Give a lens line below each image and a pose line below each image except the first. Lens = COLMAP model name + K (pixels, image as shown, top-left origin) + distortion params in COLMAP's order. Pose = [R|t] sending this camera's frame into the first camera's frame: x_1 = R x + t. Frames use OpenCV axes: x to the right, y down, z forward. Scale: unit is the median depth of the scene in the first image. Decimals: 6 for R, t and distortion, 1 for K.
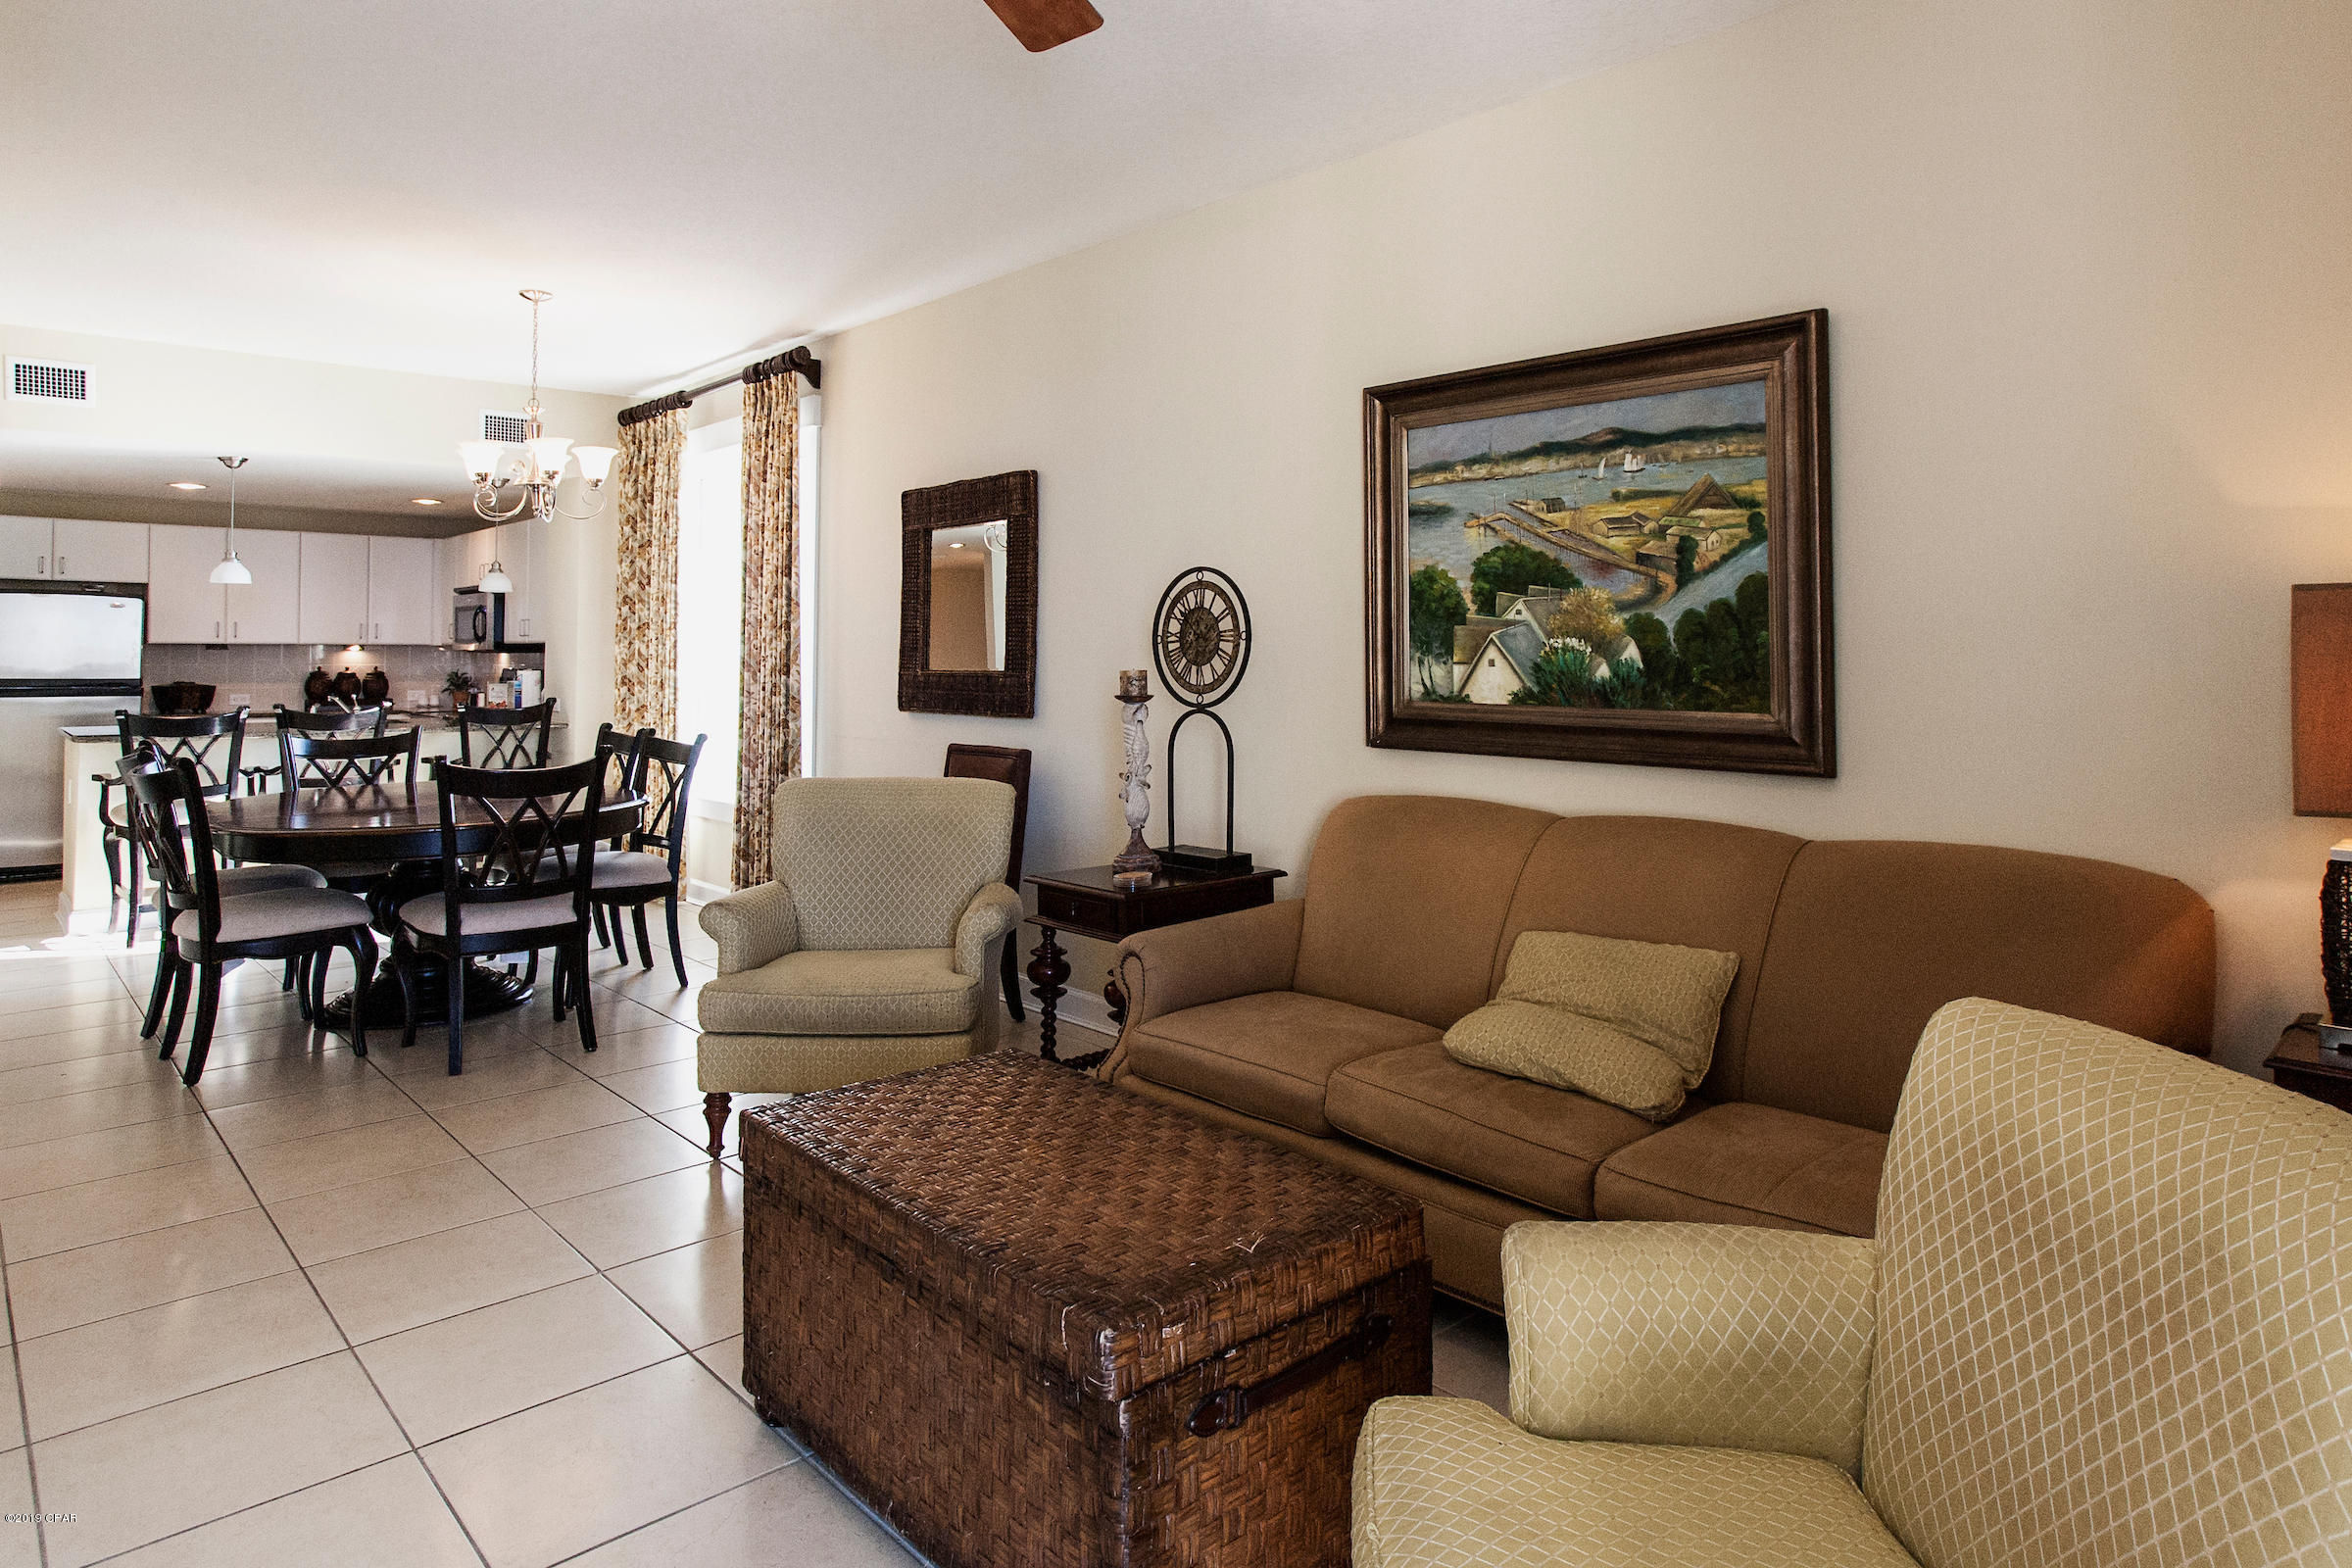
lens RADIAL K [[1359.5, 0, 1238.8], [0, 1359.5, 609.4], [0, 0, 1]] dist [0.002276, 0.001313]
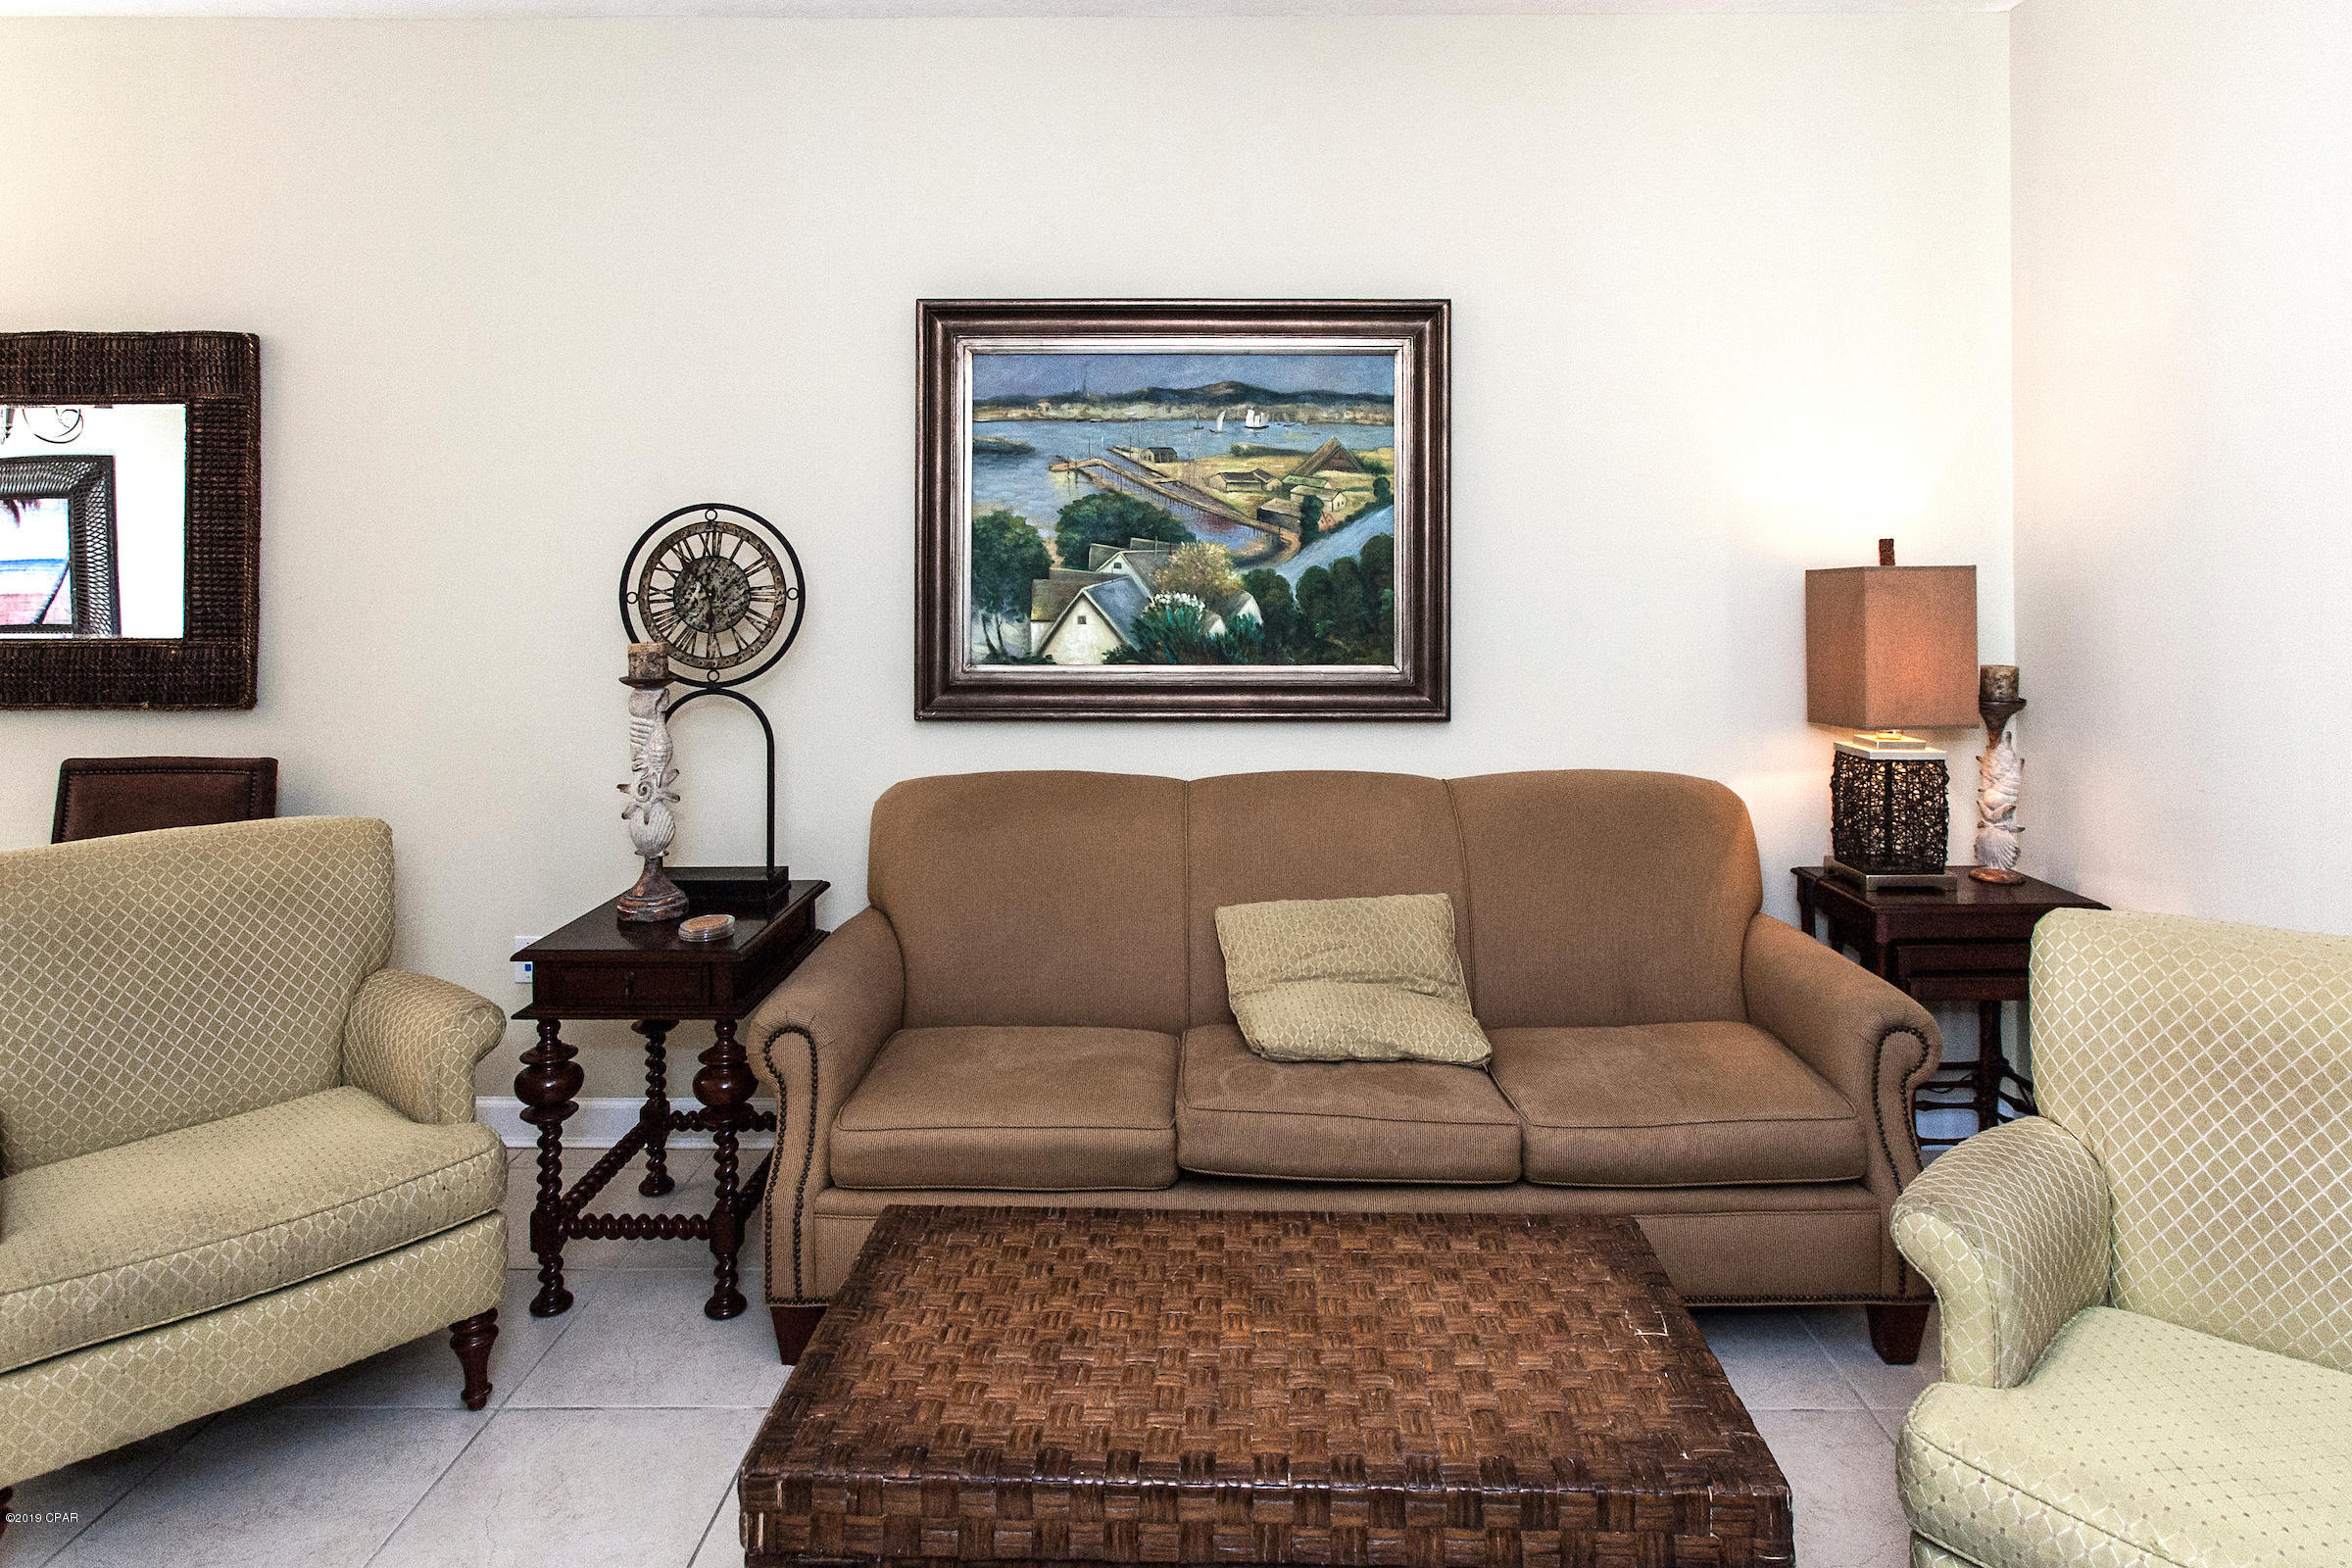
lens RADIAL K [[1370.9, 0, 1180.7], [0, 1370.9, 543.8], [0, 0, 1]] dist [0.000512, 0.000198]
pose [[0.712511, 0.003683, 0.701651, -0.426721], [-0.019758, 0.999695, 0.014816, -0.028122], [-0.701383, -0.024420, 0.712366, 0.296225]]
